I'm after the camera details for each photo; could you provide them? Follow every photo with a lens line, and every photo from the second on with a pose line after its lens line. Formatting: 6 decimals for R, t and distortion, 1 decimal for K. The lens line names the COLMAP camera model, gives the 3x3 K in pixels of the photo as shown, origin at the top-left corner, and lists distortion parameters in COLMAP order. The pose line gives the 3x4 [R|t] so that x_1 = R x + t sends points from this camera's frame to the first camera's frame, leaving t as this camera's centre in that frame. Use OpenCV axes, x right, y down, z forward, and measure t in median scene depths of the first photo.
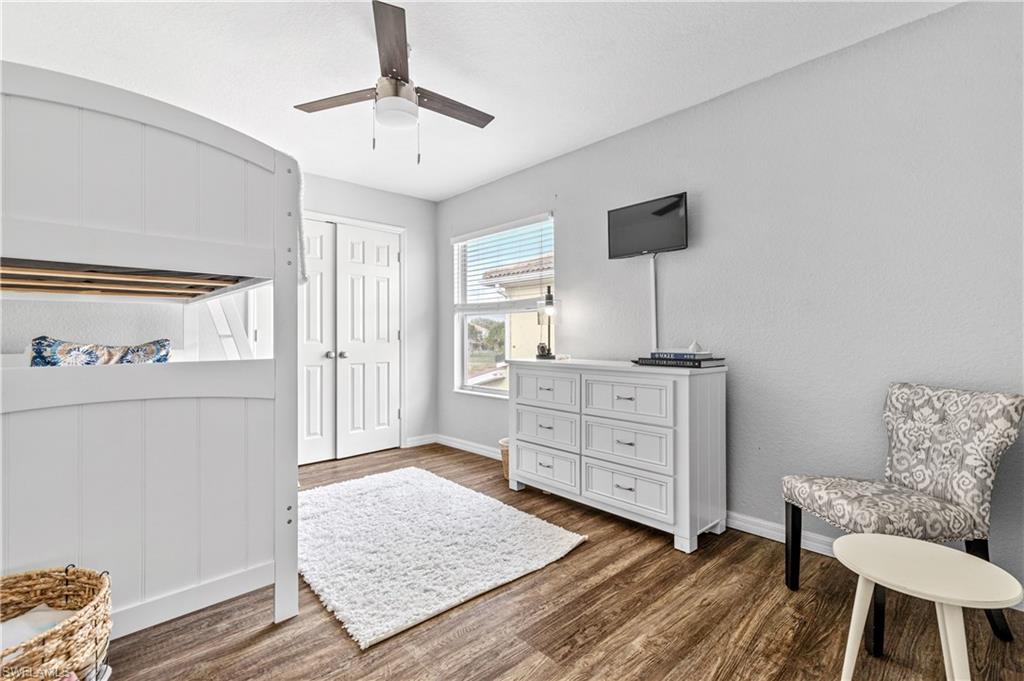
lens RADIAL K [[460.9, 0, 514.1], [0, 460.9, 334.3], [0, 0, 1]] dist [0.004821, -0.001337]
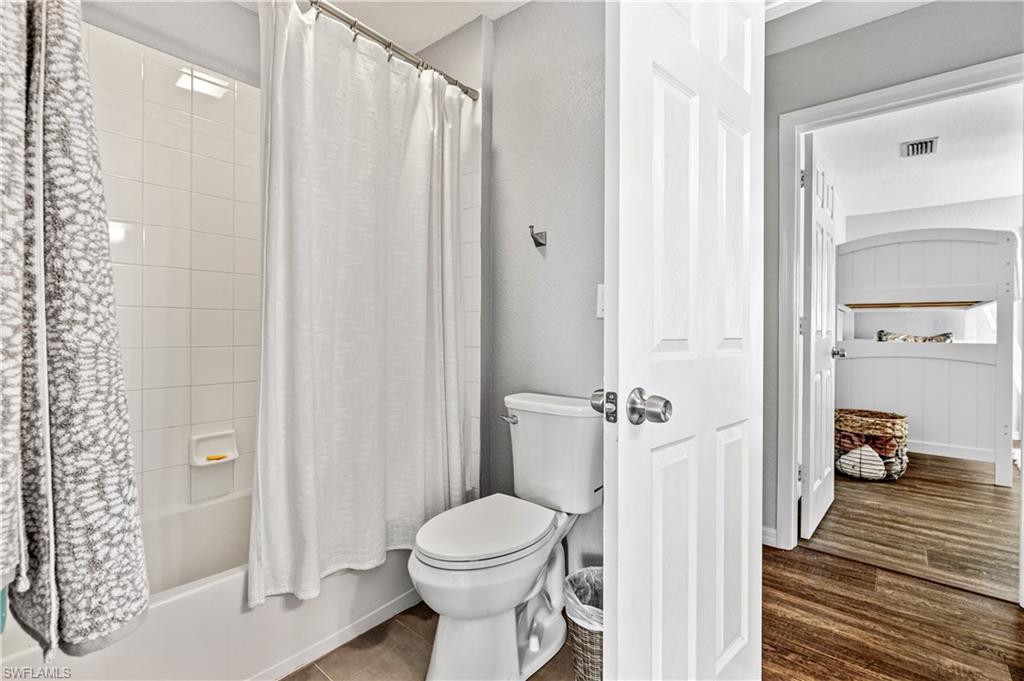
lens RADIAL K [[460.9, 0, 513.3], [0, 460.9, 331.5], [0, 0, 1]] dist [0.004821, -0.001337]
pose [[0.117796, 0.004534, -0.993027, 1.080307], [0.001374, 0.999988, 0.004728, -0.005158], [0.993037, -0.001921, 0.117788, -1.131108]]
